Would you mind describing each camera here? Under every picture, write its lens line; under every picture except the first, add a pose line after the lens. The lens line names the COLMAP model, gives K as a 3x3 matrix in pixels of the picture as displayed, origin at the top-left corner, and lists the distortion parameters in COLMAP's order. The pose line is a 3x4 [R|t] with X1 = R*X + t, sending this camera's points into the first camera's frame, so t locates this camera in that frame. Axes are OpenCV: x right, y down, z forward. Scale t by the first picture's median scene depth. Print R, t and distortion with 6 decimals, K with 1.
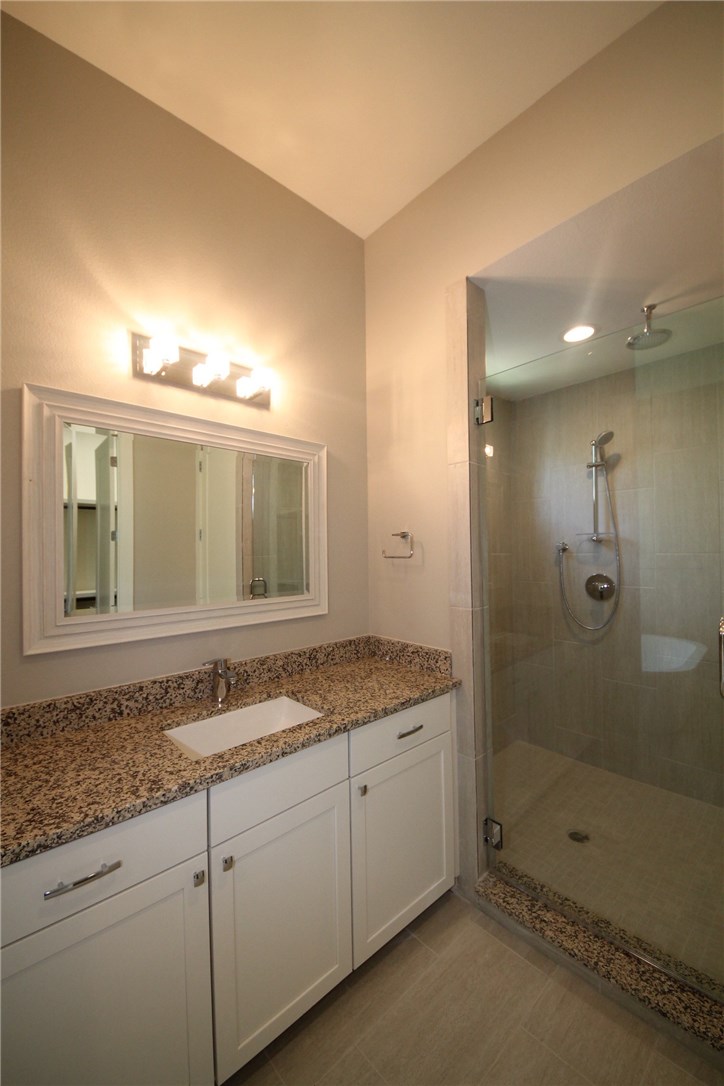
lens RADIAL K [[413.0, 0, 362.0], [0, 413.0, 543.0], [0, 0, 1]] dist [0.002454, -0.005829]
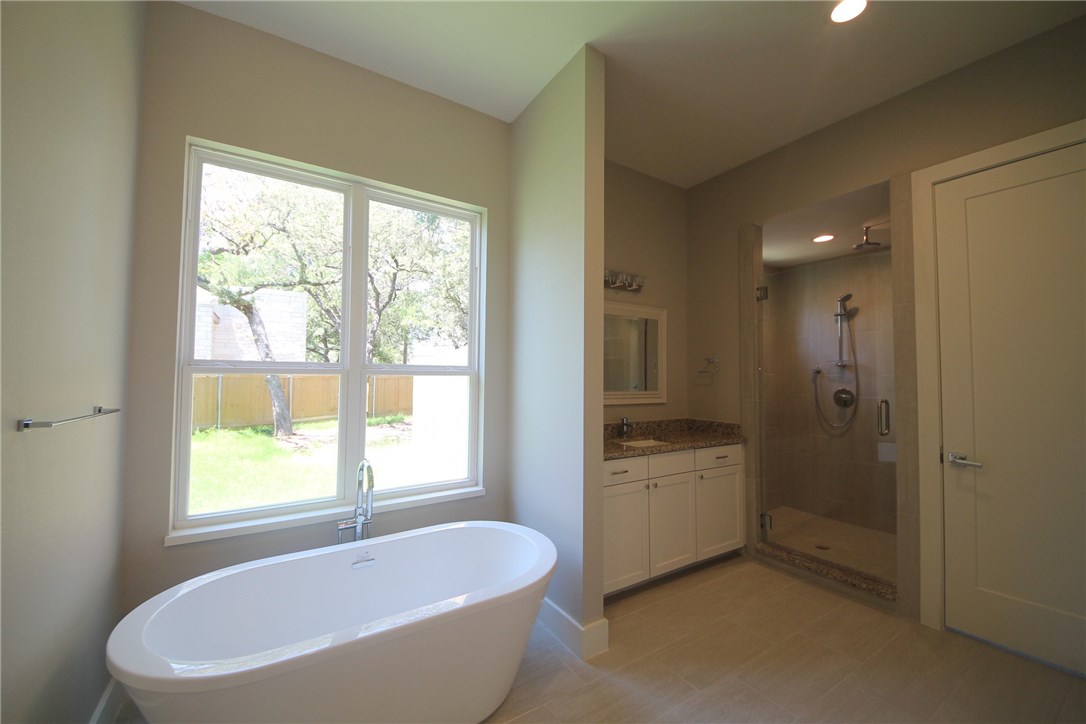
lens RADIAL K [[413.0, 0, 543.0], [0, 413.0, 362.0], [0, 0, 1]] dist [0.002454, -0.005829]
pose [[0.984469, 0.014929, -0.174923, -0.279508], [-0.018729, 0.999623, -0.020097, 0.038370], [0.174557, 0.023061, 0.984377, -0.802020]]
